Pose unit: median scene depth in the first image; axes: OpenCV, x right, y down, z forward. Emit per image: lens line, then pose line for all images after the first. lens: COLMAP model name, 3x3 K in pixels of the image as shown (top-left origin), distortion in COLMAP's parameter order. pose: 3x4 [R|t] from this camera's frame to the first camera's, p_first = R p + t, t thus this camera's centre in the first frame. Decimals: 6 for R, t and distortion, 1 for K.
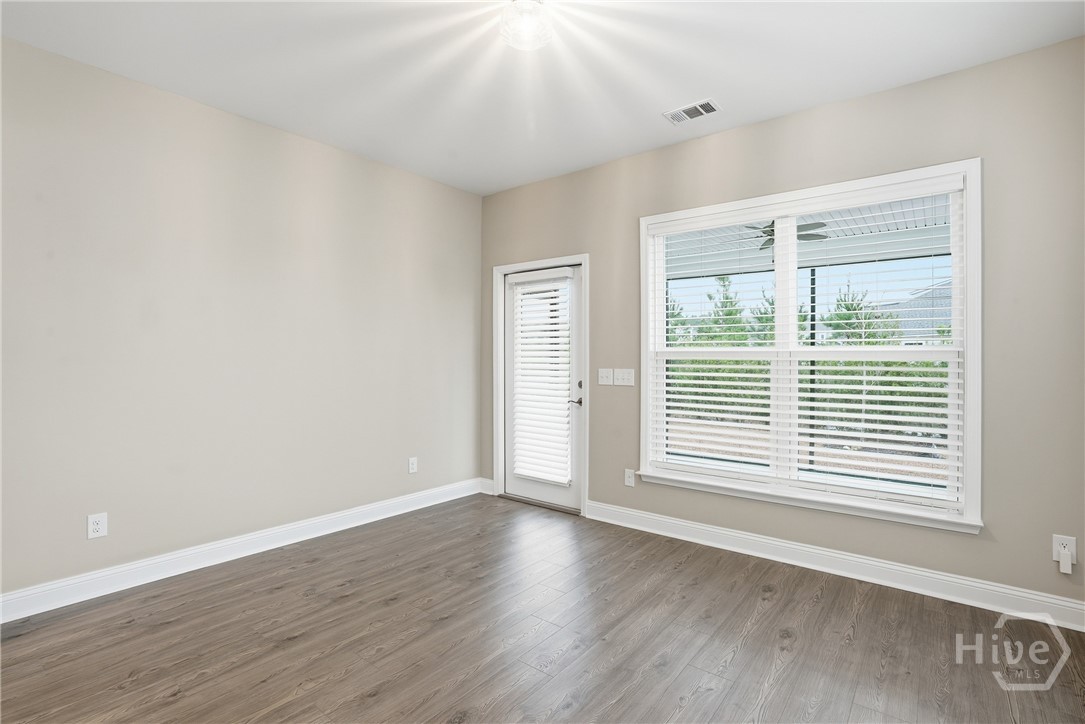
lens RADIAL K [[490.9, 0, 527.8], [0, 490.9, 359.5], [0, 0, 1]] dist [-0.076910, -0.000102]
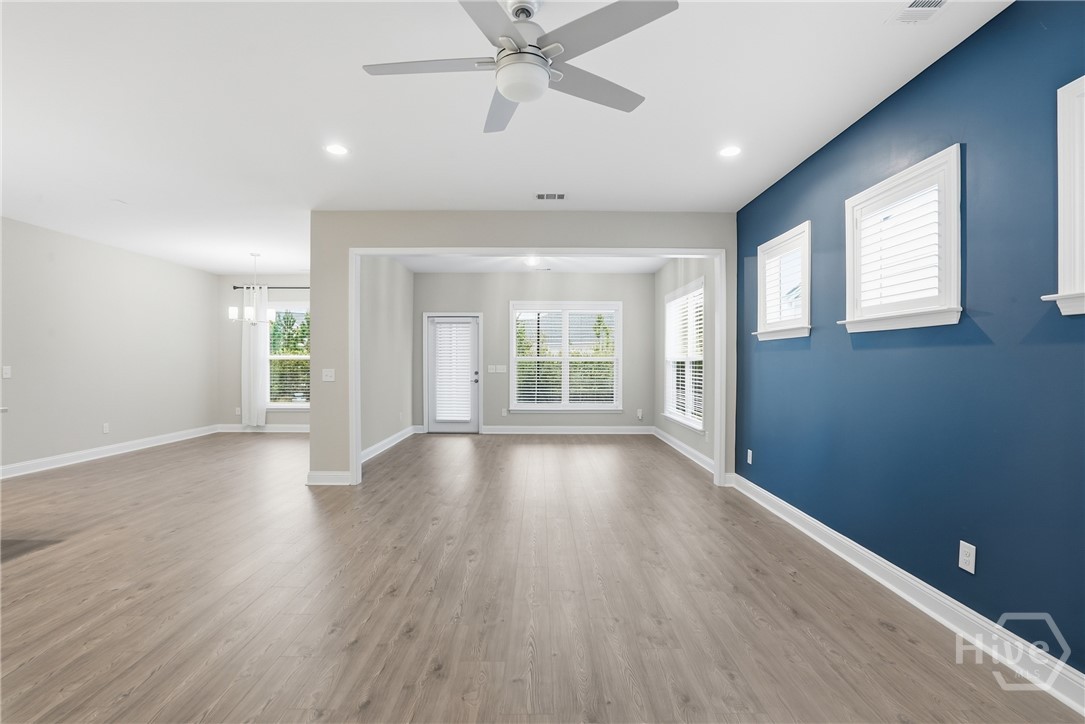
lens RADIAL K [[510.3, 0, 541.1], [0, 510.3, 361.6], [0, 0, 1]] dist [-0.063119, 0.027186]
pose [[0.772519, -0.001789, 0.634989, -1.075654], [-0.001401, 0.999989, 0.004522, -0.008694], [-0.634990, -0.004383, 0.772508, -0.888740]]
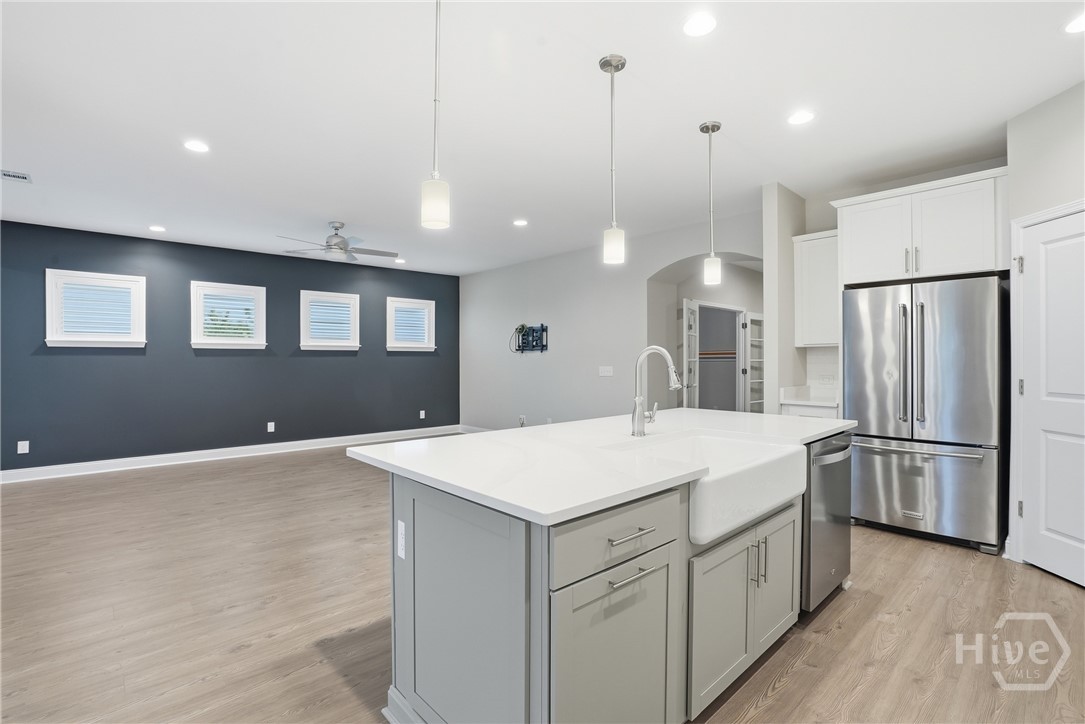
lens RADIAL K [[501.8, 0, 542.5], [0, 501.8, 362.0], [0, 0, 1]] dist [-0.064879, 0.025822]
pose [[-0.990591, 0.002678, 0.136832, -1.502912], [0.002925, 0.999994, 0.001603, -0.006702], [-0.136827, 0.001989, -0.990593, 0.806146]]
